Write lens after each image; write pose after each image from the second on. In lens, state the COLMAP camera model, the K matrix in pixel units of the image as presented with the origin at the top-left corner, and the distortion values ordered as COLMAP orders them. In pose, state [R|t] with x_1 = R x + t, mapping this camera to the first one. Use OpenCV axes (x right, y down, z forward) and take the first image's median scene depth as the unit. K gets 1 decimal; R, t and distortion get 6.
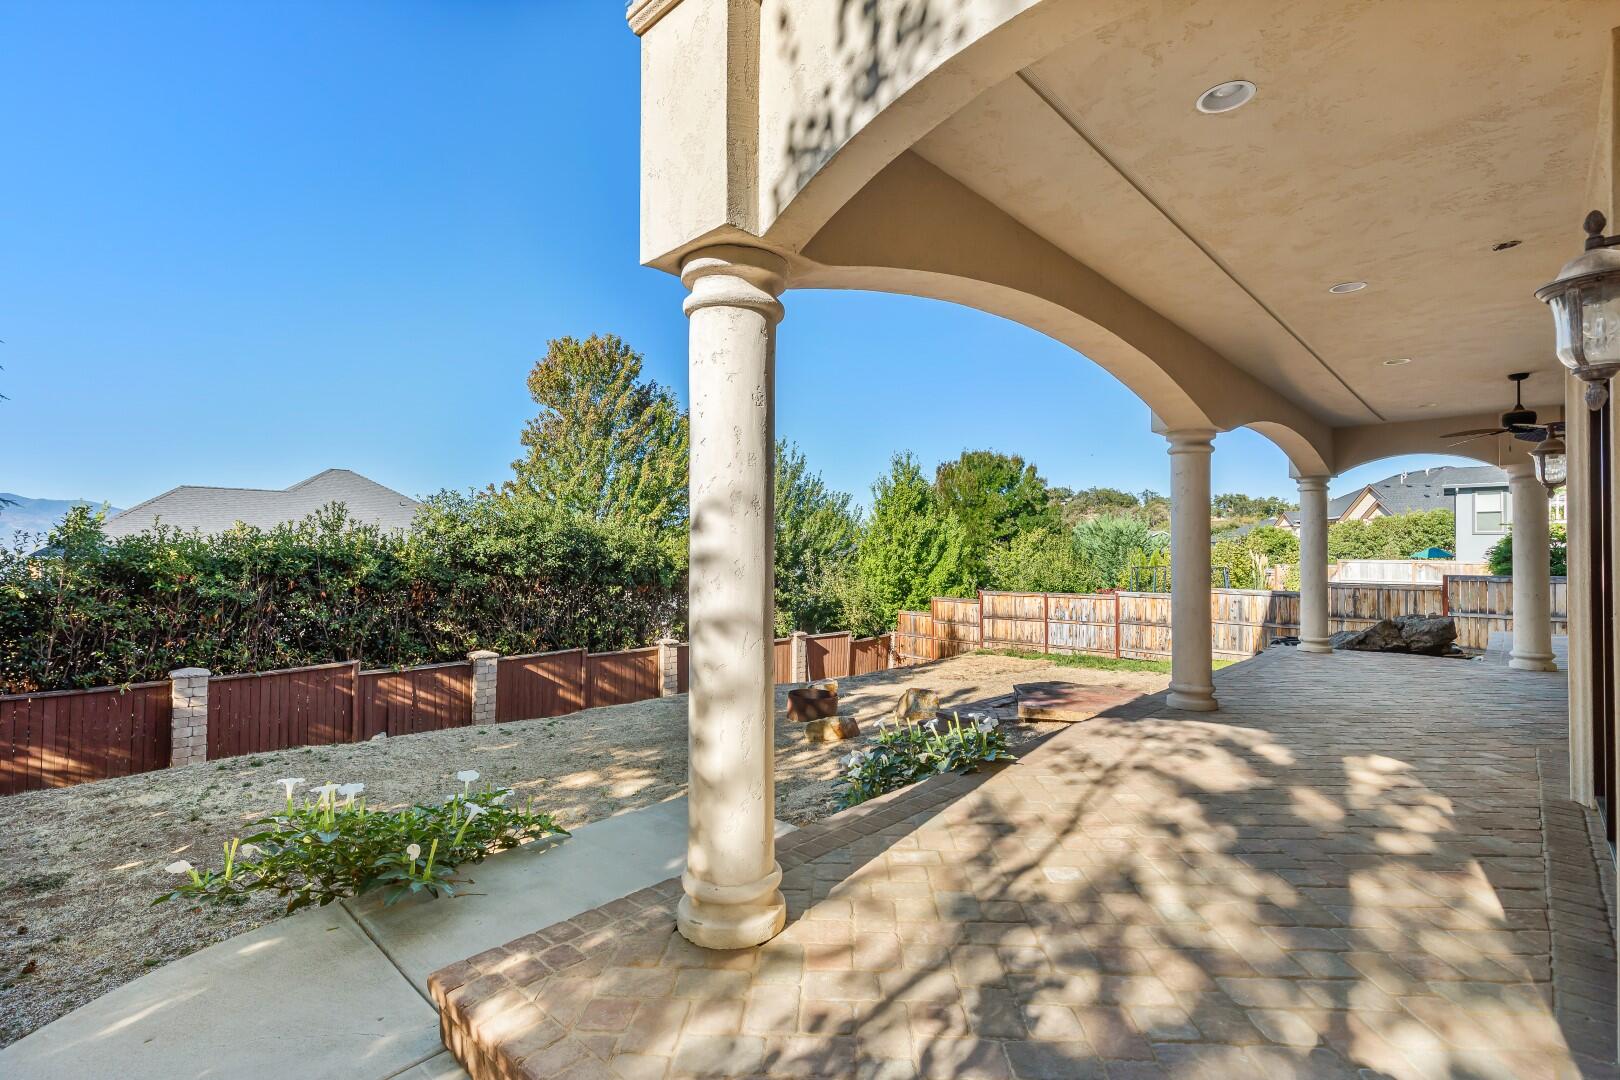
lens RADIAL K [[733.7, 0, 803.6], [0, 733.7, 539.7], [0, 0, 1]] dist [0.007546, -0.001698]
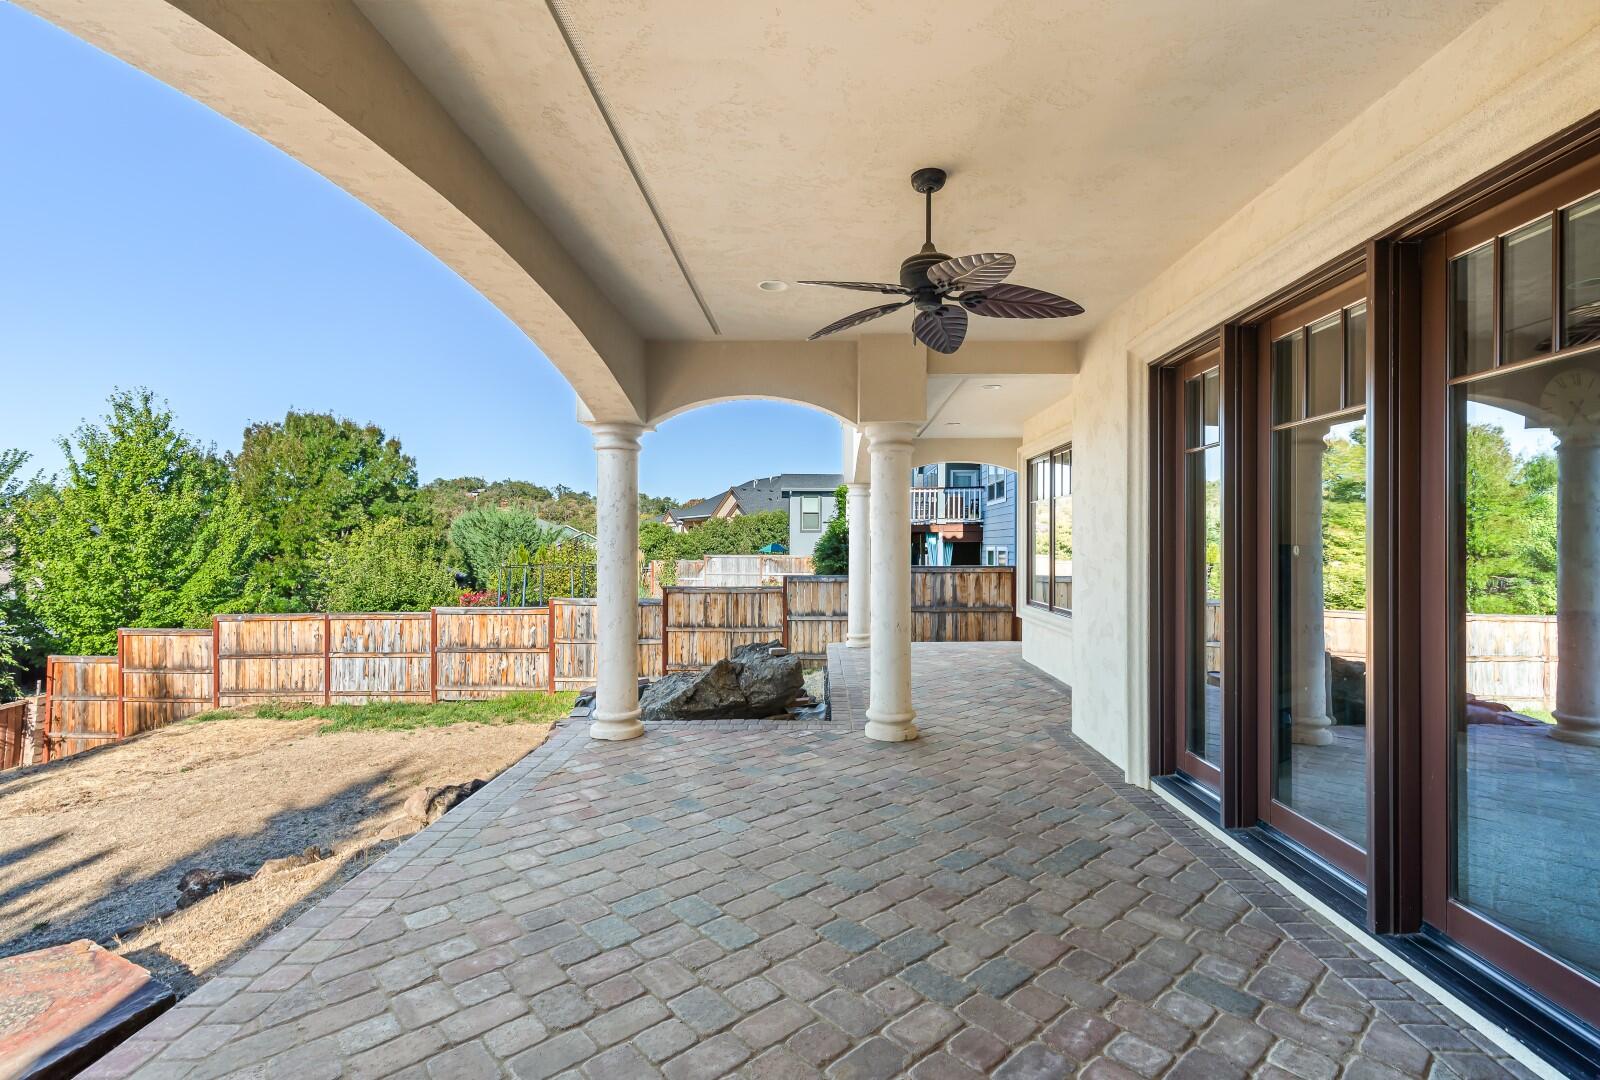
lens RADIAL K [[724.7, 0, 817.5], [0, 724.7, 540.4], [0, 0, 1]] dist [0.007546, -0.001698]
pose [[0.719687, 0.002729, 0.694294, 0.183225], [-0.009501, 0.999937, 0.005919, -0.000765], [-0.694234, -0.010856, 0.719668, 0.217103]]
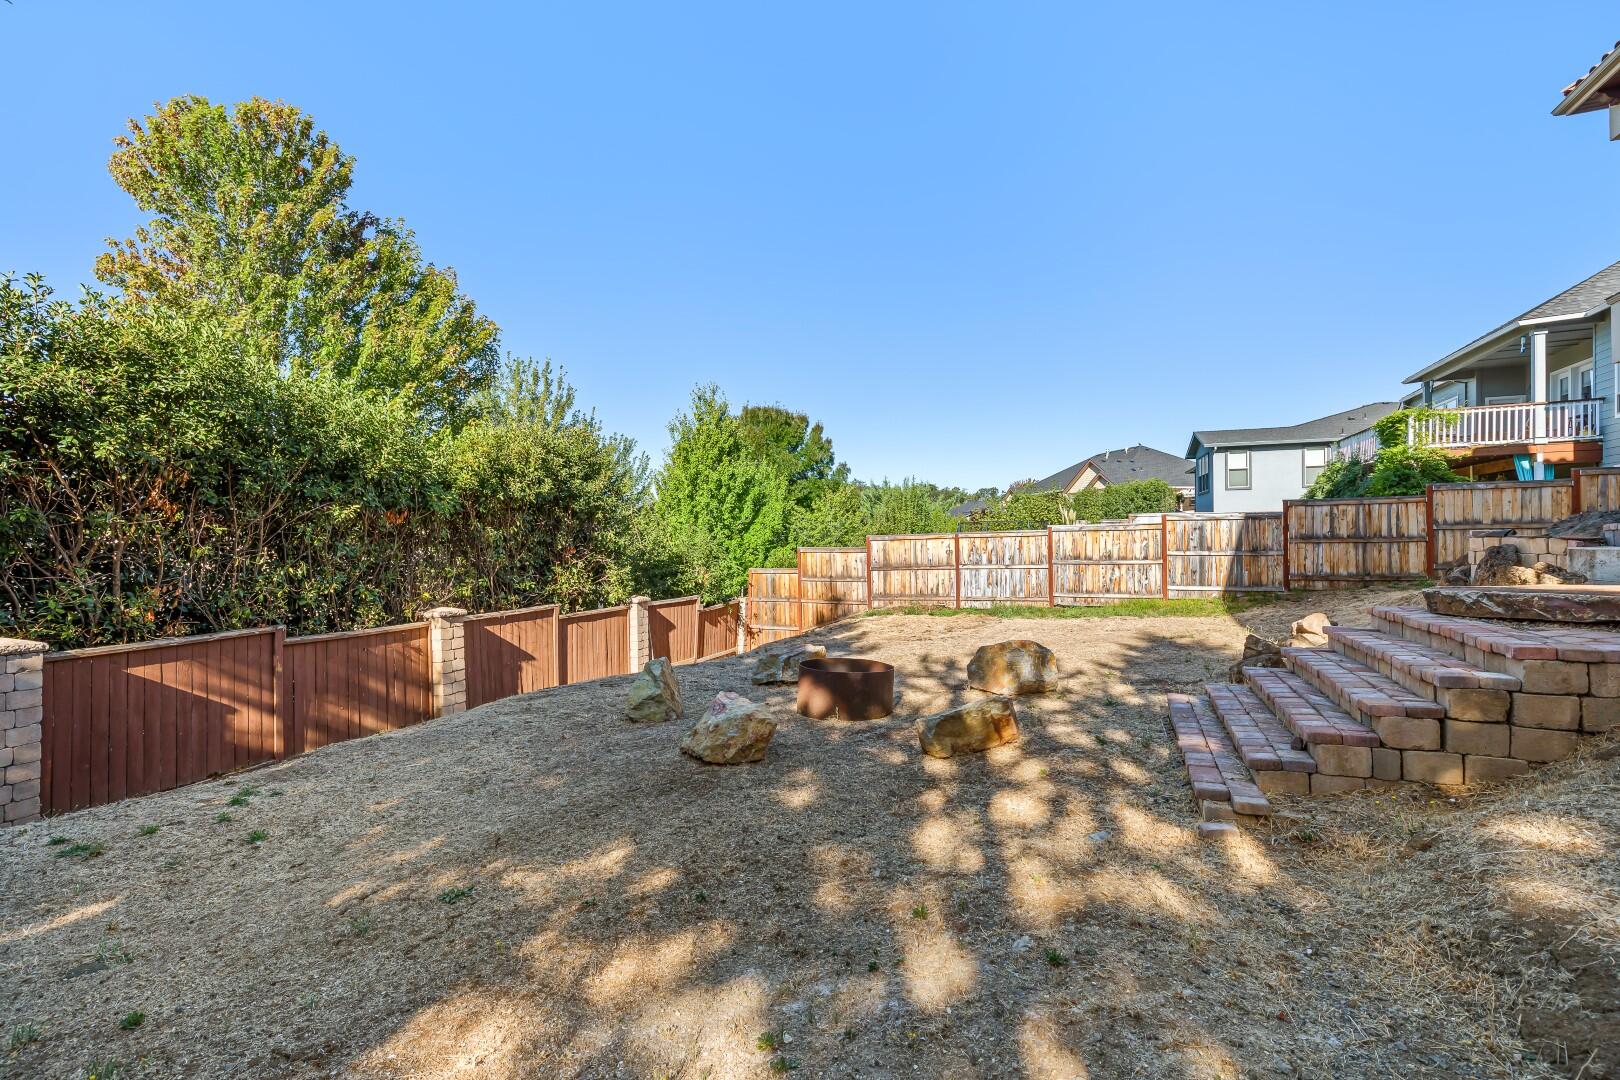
lens RADIAL K [[733.7, 0, 804.3], [0, 733.7, 543.9], [0, 0, 1]] dist [0.007546, -0.001698]
pose [[0.920231, -0.013998, 0.391125, -0.127583], [0.009365, 0.999862, 0.013751, 0.067965], [-0.391263, -0.008991, 0.920235, 0.311499]]
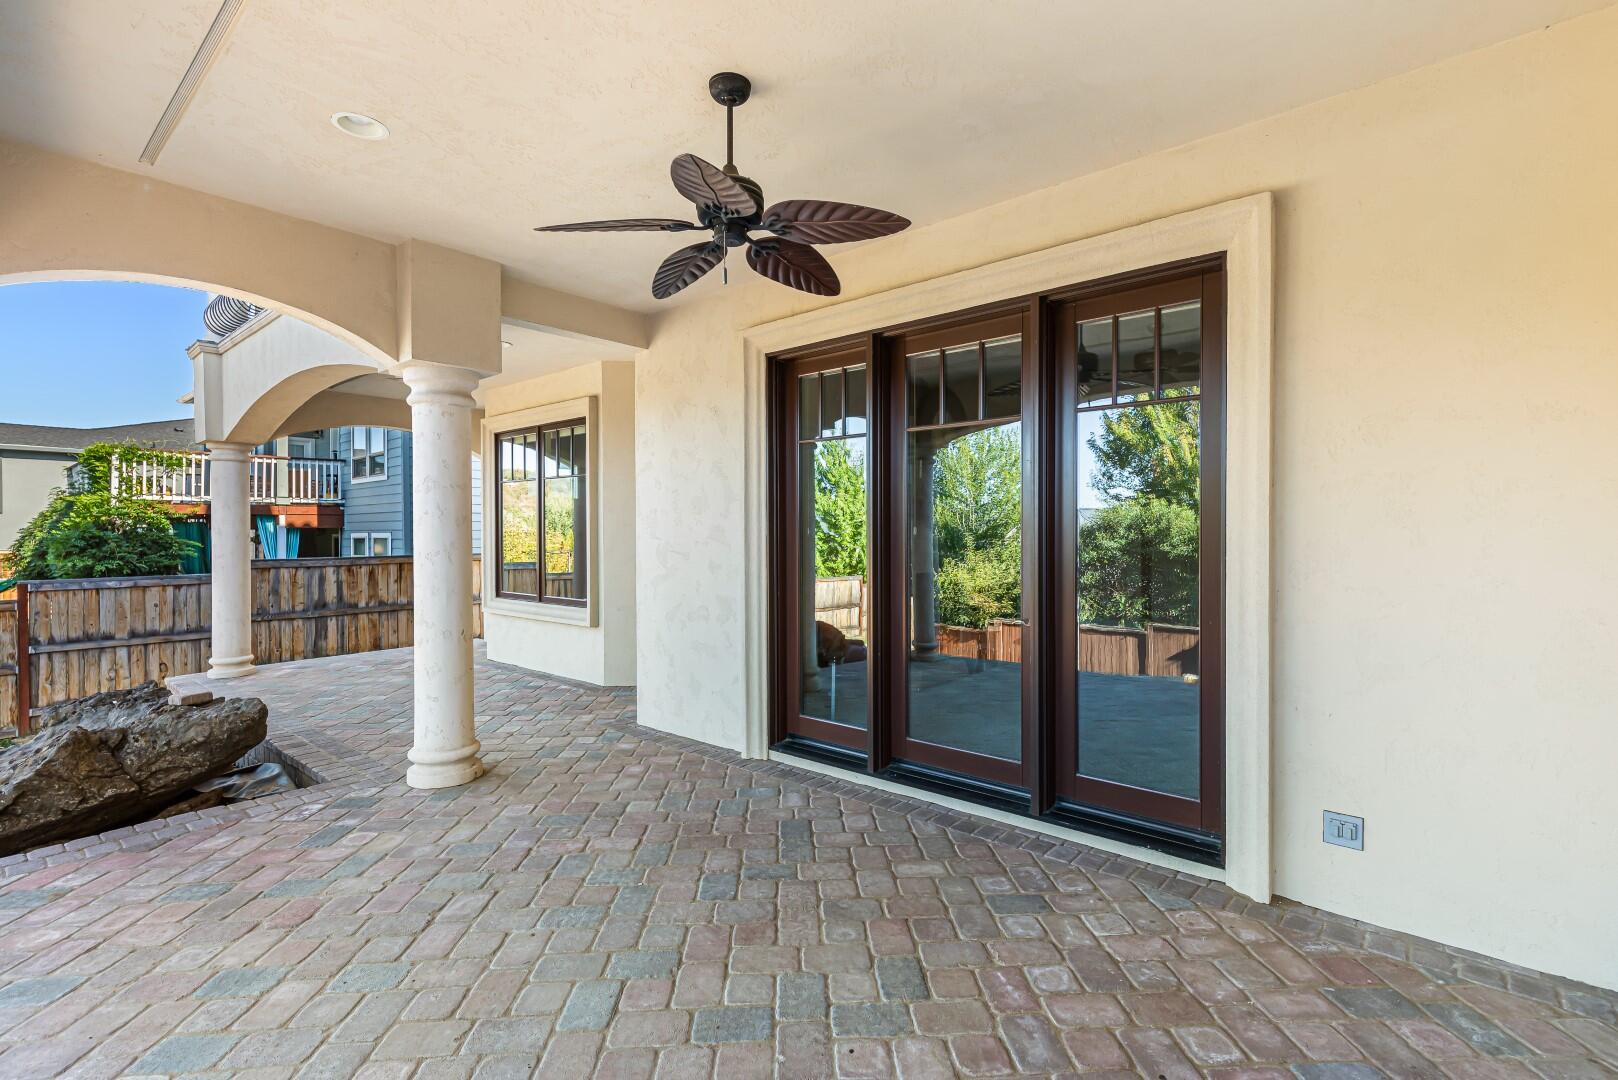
lens RADIAL K [[732.8, 0, 814.0], [0, 732.8, 533.9], [0, 0, 1]] dist [0.007546, -0.001698]
pose [[-0.074755, -0.005663, 0.997186, 0.176201], [-0.011366, 0.999924, 0.004826, 0.001413], [-0.997137, -0.010973, -0.074814, 0.293951]]
